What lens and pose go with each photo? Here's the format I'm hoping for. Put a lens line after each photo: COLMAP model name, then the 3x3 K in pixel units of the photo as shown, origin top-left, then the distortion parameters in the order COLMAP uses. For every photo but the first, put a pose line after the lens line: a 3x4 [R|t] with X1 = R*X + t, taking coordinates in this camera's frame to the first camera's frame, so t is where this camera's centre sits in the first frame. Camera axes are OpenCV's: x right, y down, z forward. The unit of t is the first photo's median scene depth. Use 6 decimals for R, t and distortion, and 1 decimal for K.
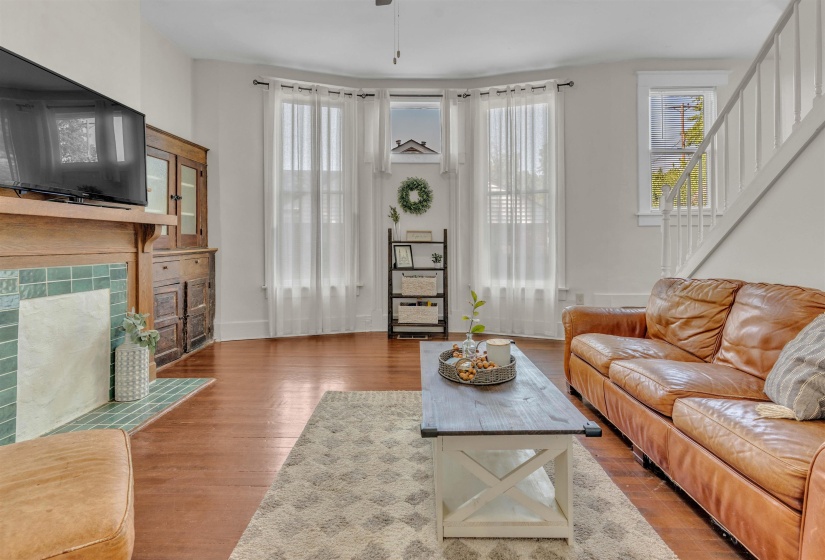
lens RADIAL K [[407.3, 0, 410.8], [0, 407.3, 244.2], [0, 0, 1]] dist [0.008999, 0.004535]
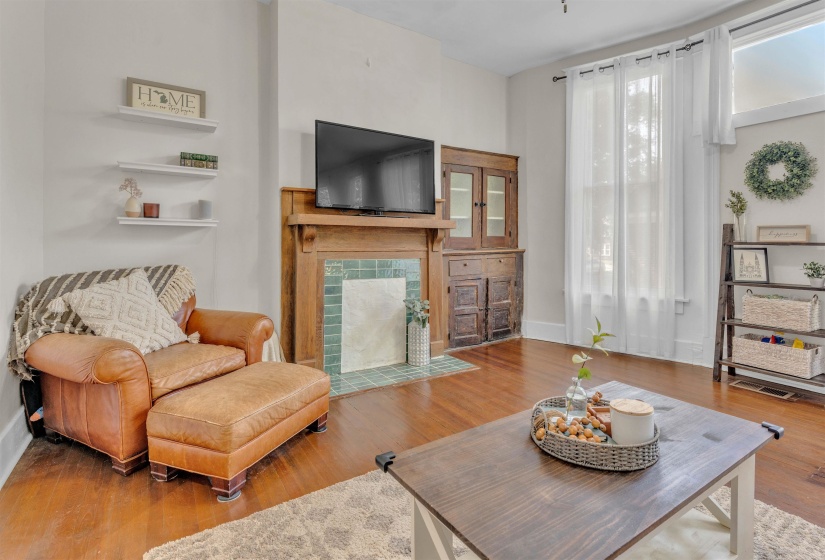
lens RADIAL K [[407.3, 0, 411.0], [0, 407.3, 245.6], [0, 0, 1]] dist [0.008999, 0.004535]
pose [[0.561238, 0.004710, -0.827641, 0.243188], [-0.006419, 0.999979, 0.001338, 0.001152], [0.827629, 0.004562, 0.561257, 0.175285]]
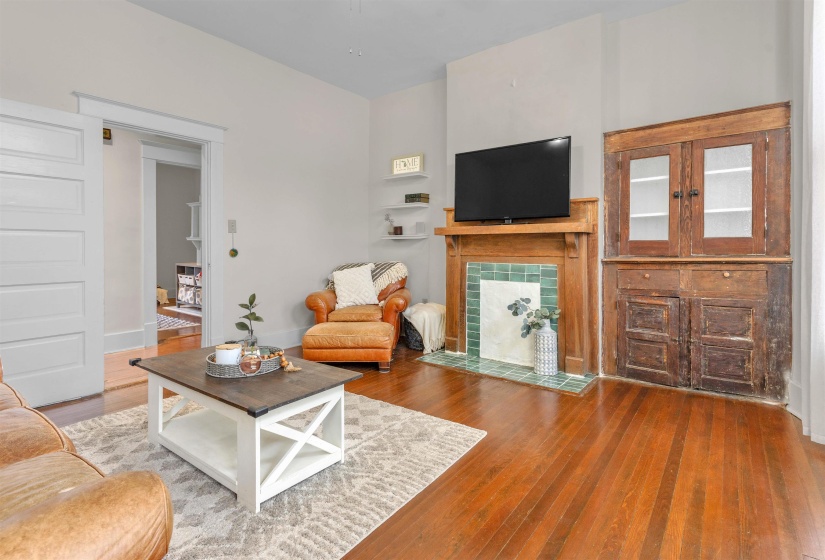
lens RADIAL K [[407.3, 0, 431.7], [0, 407.3, 254.1], [0, 0, 1]] dist [0.008999, 0.004535]
pose [[-0.562142, 0.004500, -0.827028, 0.361899], [-0.007403, 0.999918, 0.010473, 0.001441], [0.827007, 0.012010, -0.562063, 0.945507]]
